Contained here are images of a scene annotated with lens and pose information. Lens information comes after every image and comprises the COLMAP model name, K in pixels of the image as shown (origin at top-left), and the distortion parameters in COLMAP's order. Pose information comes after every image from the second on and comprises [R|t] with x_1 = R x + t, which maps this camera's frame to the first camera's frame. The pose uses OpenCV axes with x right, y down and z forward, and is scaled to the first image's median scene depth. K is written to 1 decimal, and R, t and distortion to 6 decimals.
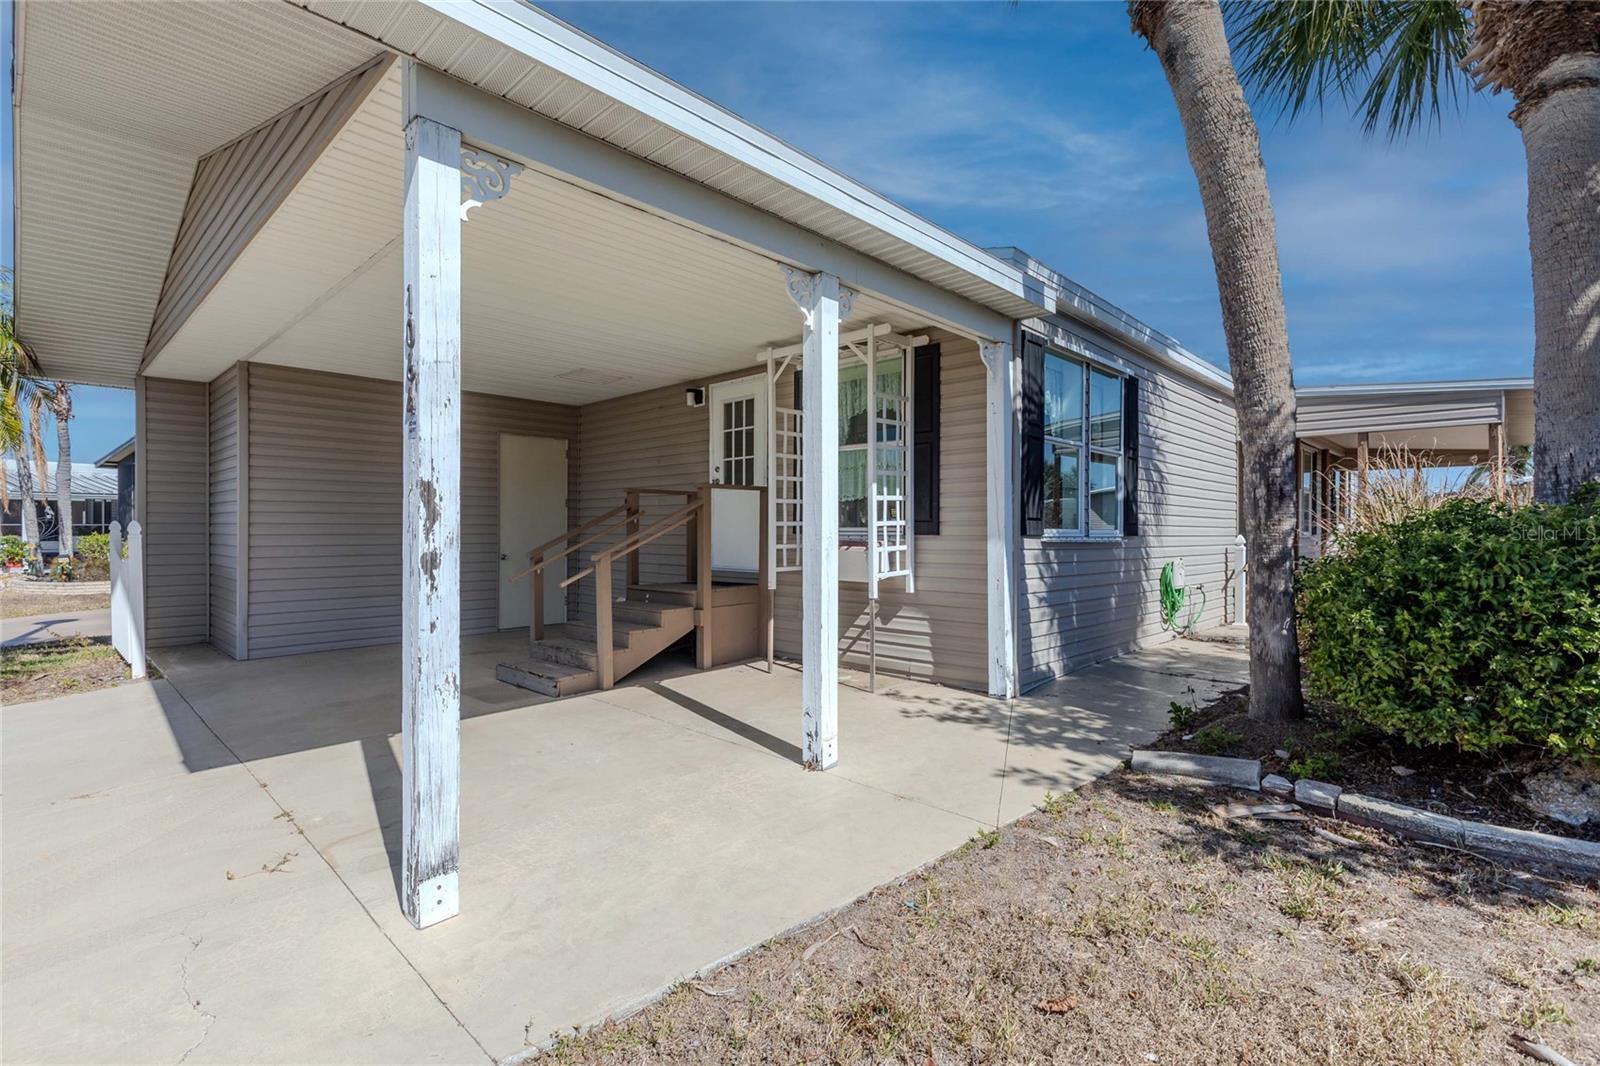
lens RADIAL K [[730.0, 0, 800.0], [0, 730.0, 533.0], [0, 0, 1]] dist [0.003859, -0.000255]
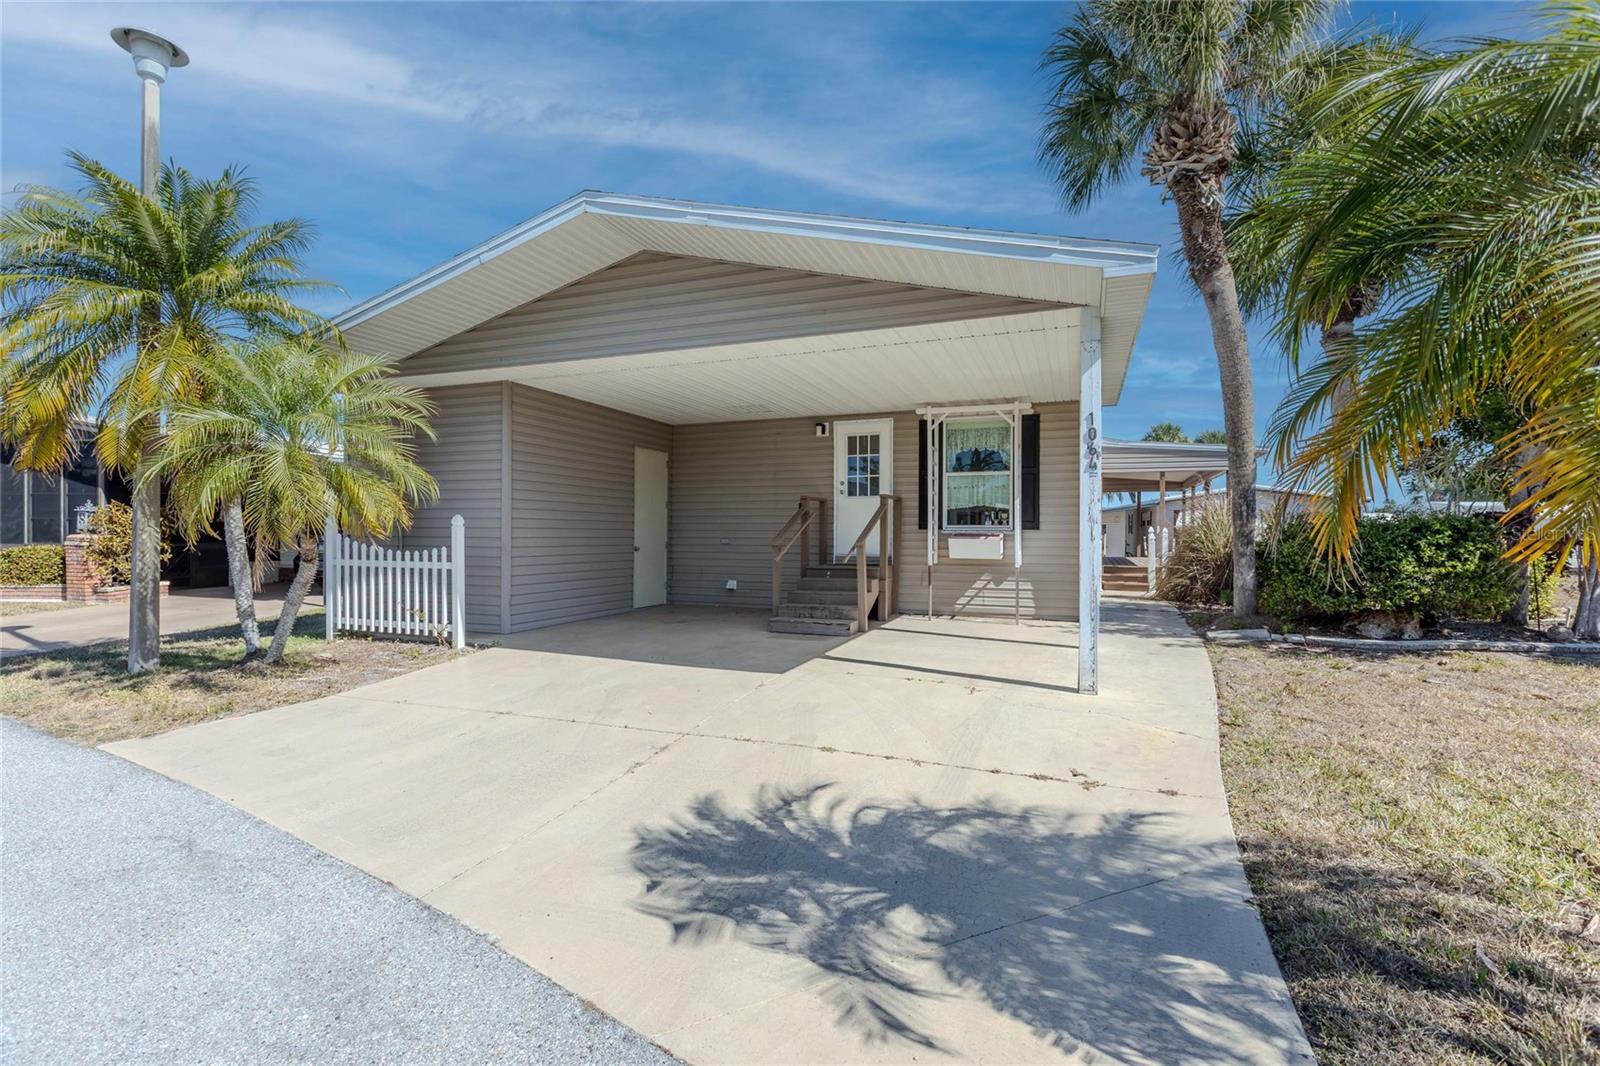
lens RADIAL K [[713.3, 0, 796.6], [0, 713.3, 538.5], [0, 0, 1]] dist [0.002721, 0.000136]
pose [[0.929541, 0.001442, 0.368716, -0.735637], [-0.001941, 0.999998, 0.000983, 0.017628], [-0.368714, -0.001629, 0.929542, -0.243103]]
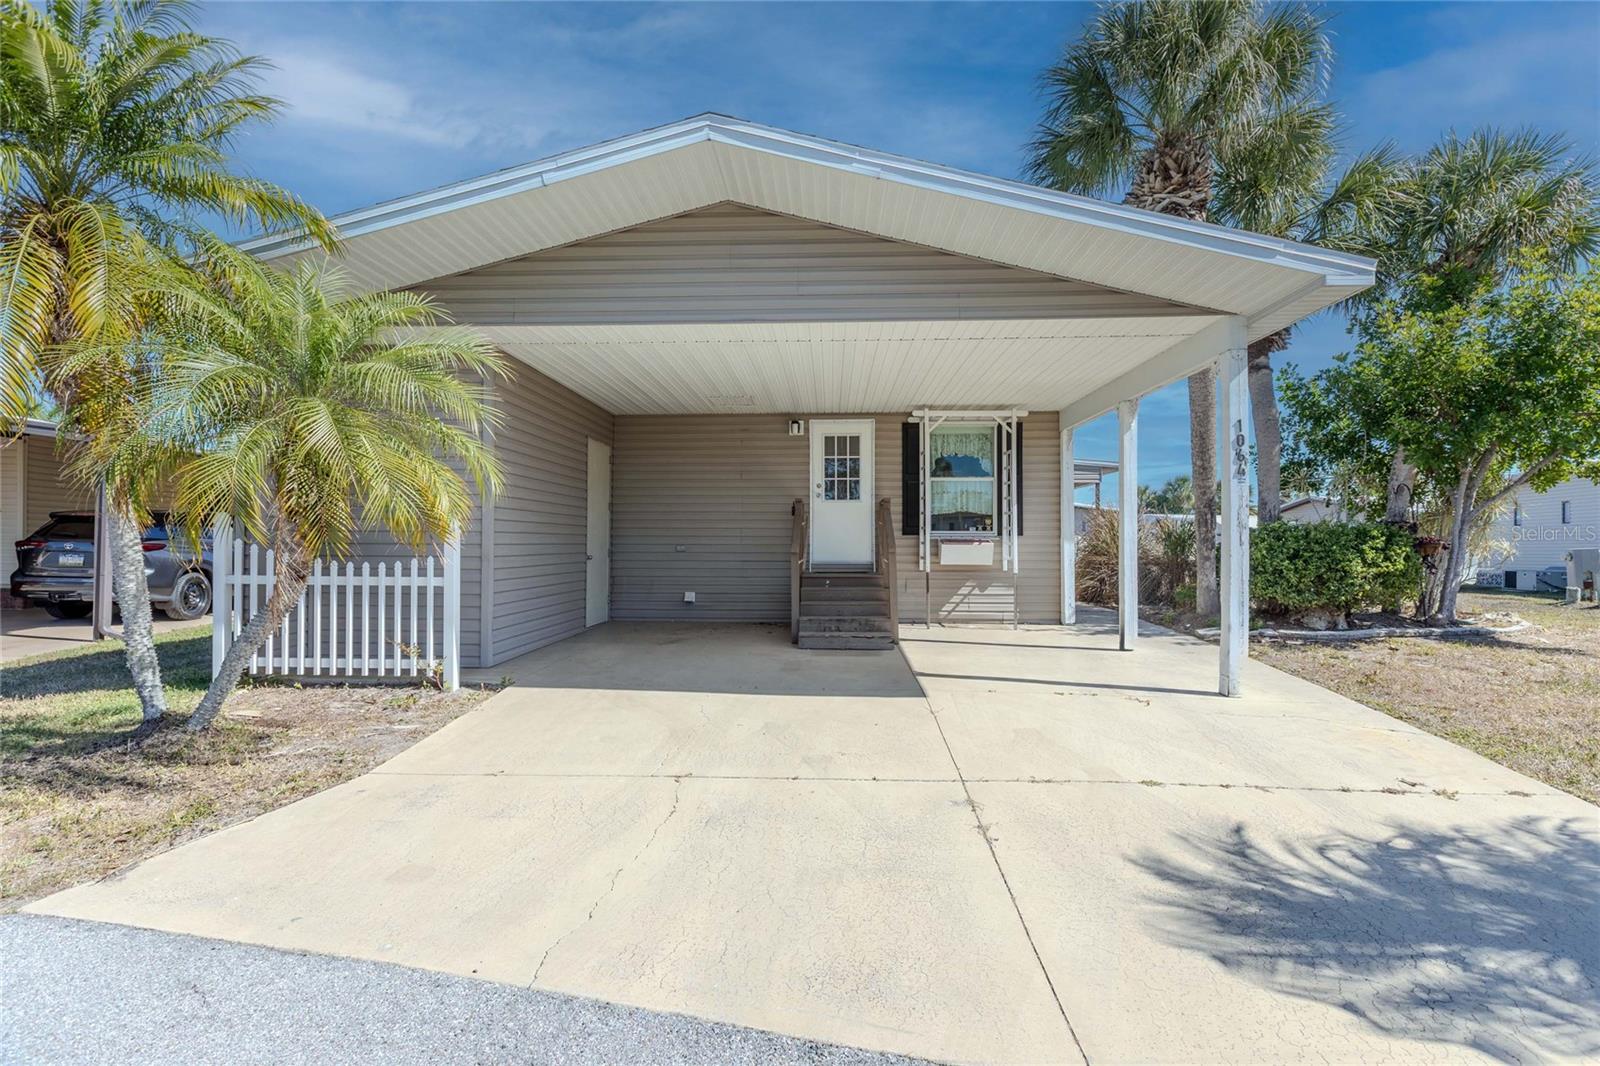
lens RADIAL K [[713.3, 0, 796.6], [0, 713.3, 538.5], [0, 0, 1]] dist [0.002721, 0.000136]
pose [[0.768977, 0.005323, 0.639254, -1.015255], [0.000579, 0.999959, -0.009023, 0.019169], [-0.639276, 0.007308, 0.768943, 0.049900]]
